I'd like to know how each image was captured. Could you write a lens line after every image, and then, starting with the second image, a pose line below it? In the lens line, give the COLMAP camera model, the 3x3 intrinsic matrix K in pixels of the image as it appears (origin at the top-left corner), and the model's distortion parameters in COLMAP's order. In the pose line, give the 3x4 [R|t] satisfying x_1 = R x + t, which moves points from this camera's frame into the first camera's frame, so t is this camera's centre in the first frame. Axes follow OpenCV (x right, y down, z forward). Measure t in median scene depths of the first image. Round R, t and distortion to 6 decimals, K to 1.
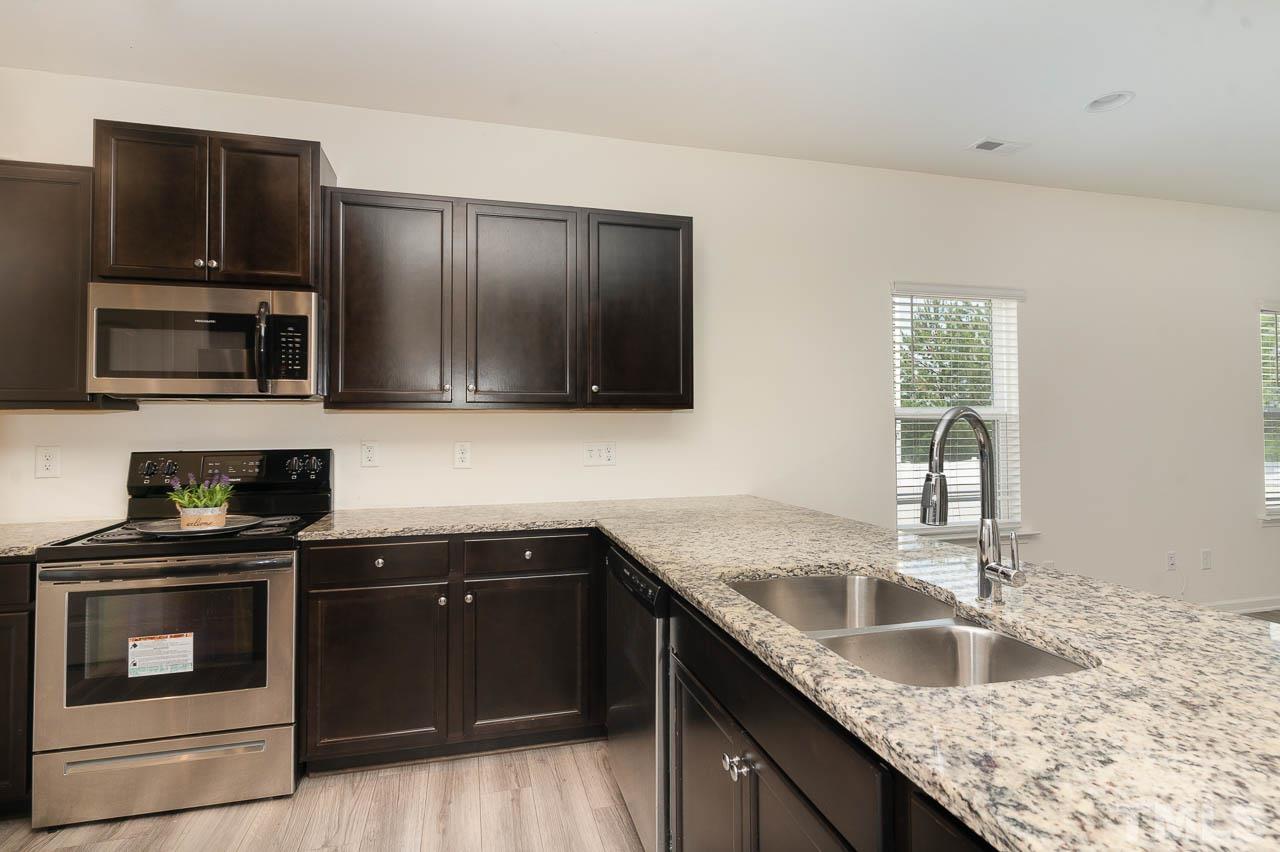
lens RADIAL K [[618.5, 0, 634.2], [0, 618.5, 429.2], [0, 0, 1]] dist [0.003238, 0.001008]
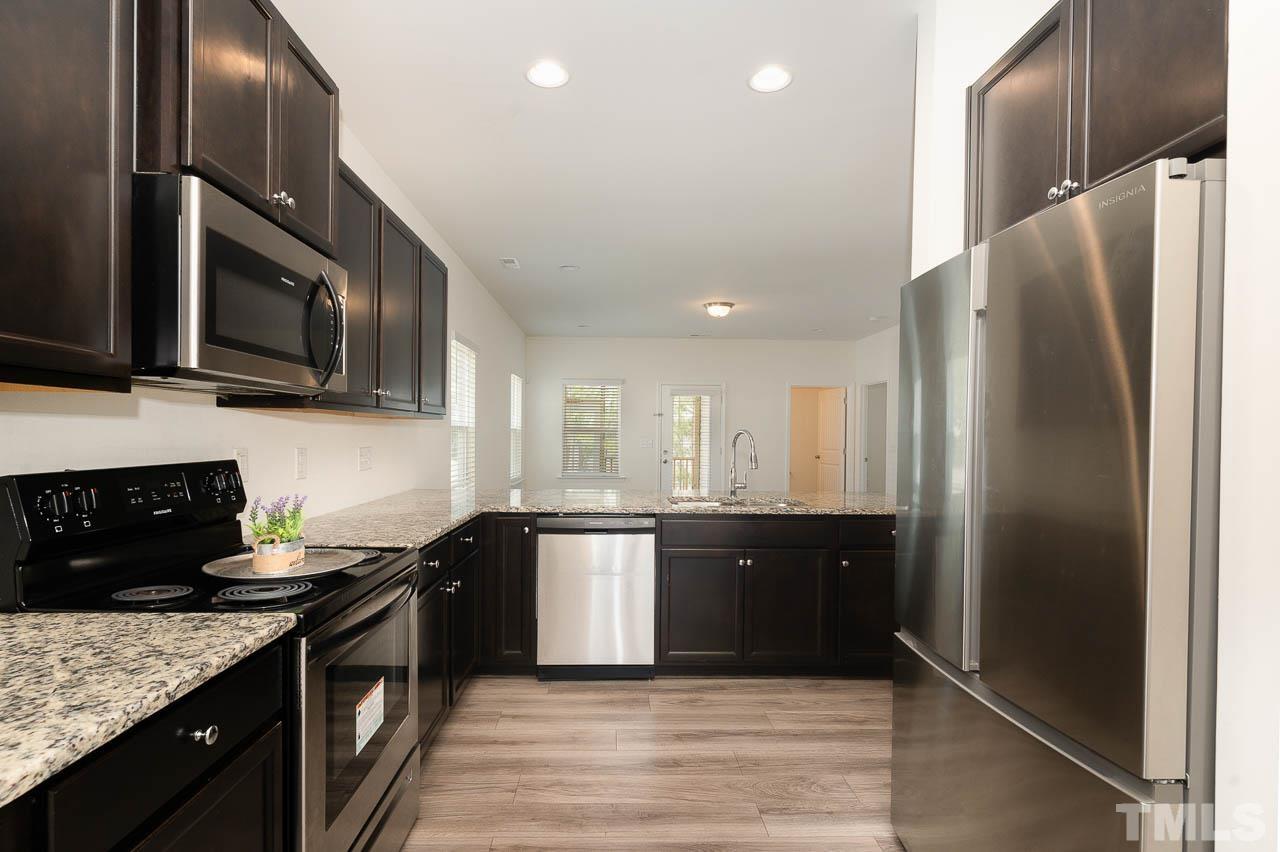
lens RADIAL K [[618.5, 0, 639.4], [0, 618.5, 432.9], [0, 0, 1]] dist [0.003238, 0.001008]
pose [[0.208453, 0.010945, 0.977971, -0.849354], [-0.011471, 0.999896, -0.008745, 0.000120], [-0.977965, -0.009395, 0.208556, 0.277783]]
